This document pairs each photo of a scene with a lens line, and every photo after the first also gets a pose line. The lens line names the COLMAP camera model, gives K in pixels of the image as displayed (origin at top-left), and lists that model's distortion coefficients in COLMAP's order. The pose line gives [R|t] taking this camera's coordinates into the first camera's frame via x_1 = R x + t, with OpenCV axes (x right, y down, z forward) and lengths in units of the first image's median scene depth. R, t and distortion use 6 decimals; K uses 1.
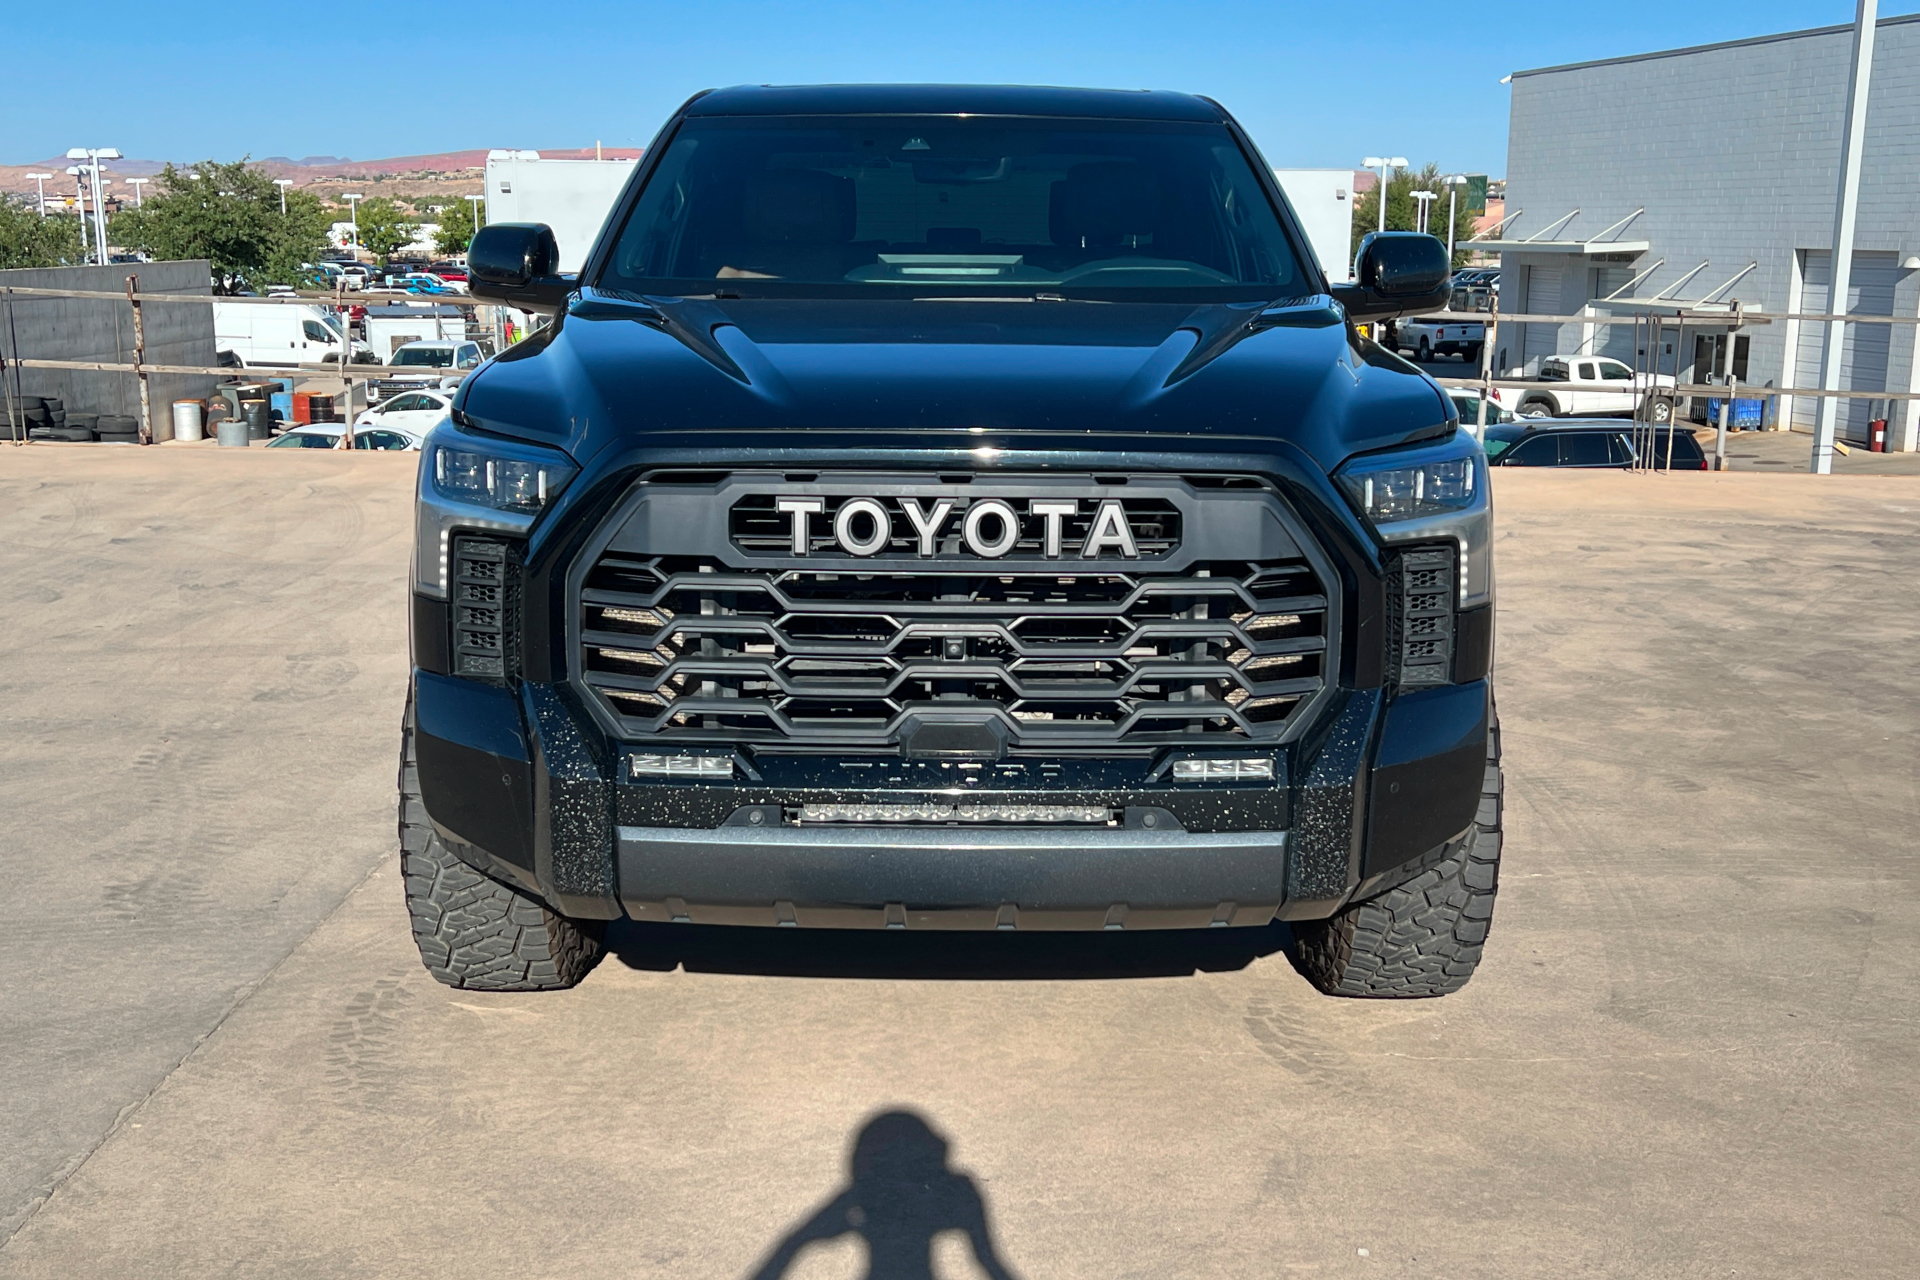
lens RADIAL K [[2006.2, 0, 953.8], [0, 2006.2, 642.7], [0, 0, 1]] dist [0.045494, 0.000000]
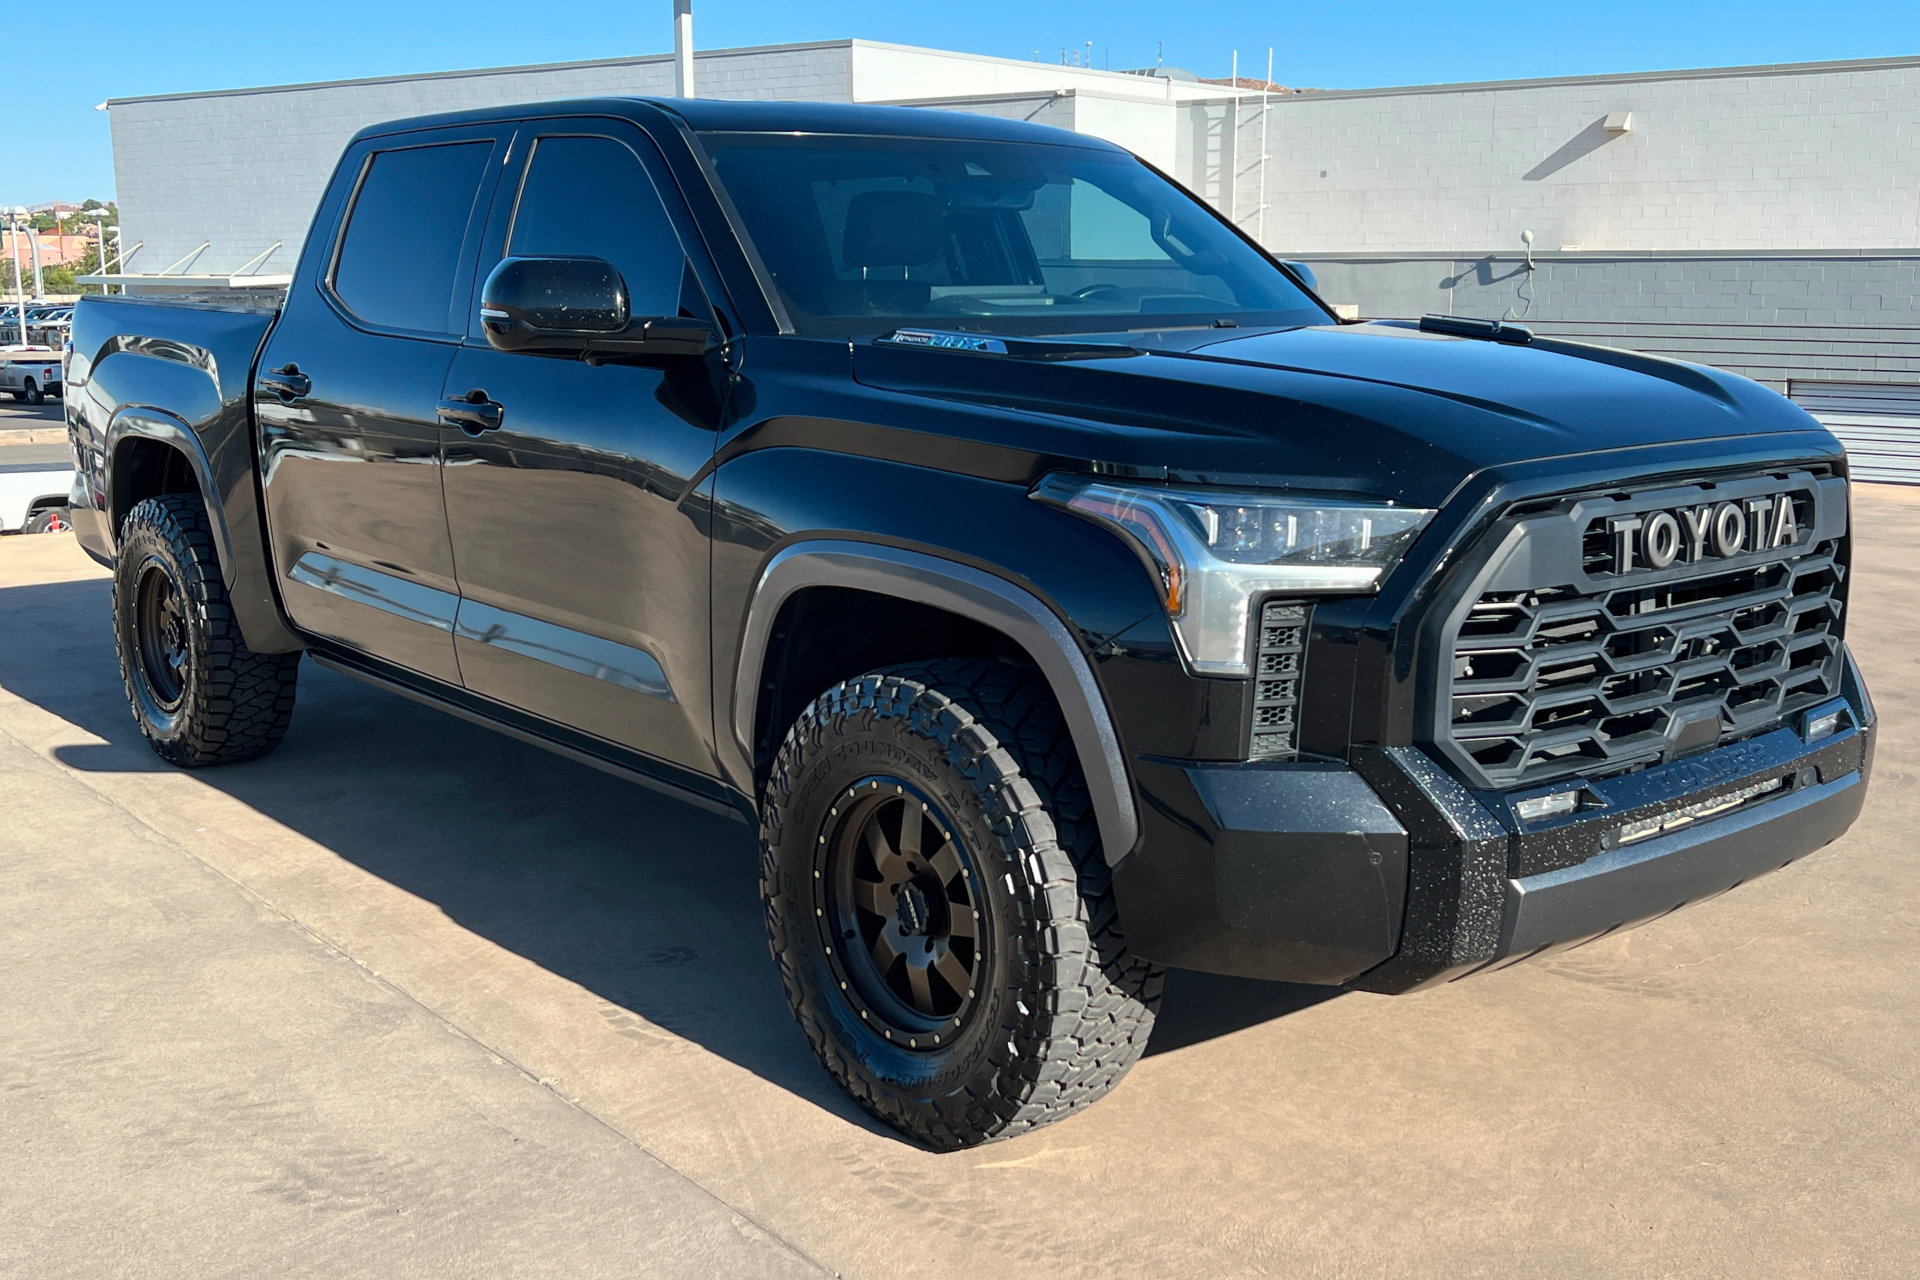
lens RADIAL K [[2006.2, 0, 955.4], [0, 2006.2, 641.3], [0, 0, 1]] dist [0.045494, 0.000000]
pose [[0.773842, -0.128419, 0.620223, -0.945604], [0.138589, 0.989832, 0.032032, -0.087081], [-0.618030, 0.061169, 0.783771, 0.409014]]
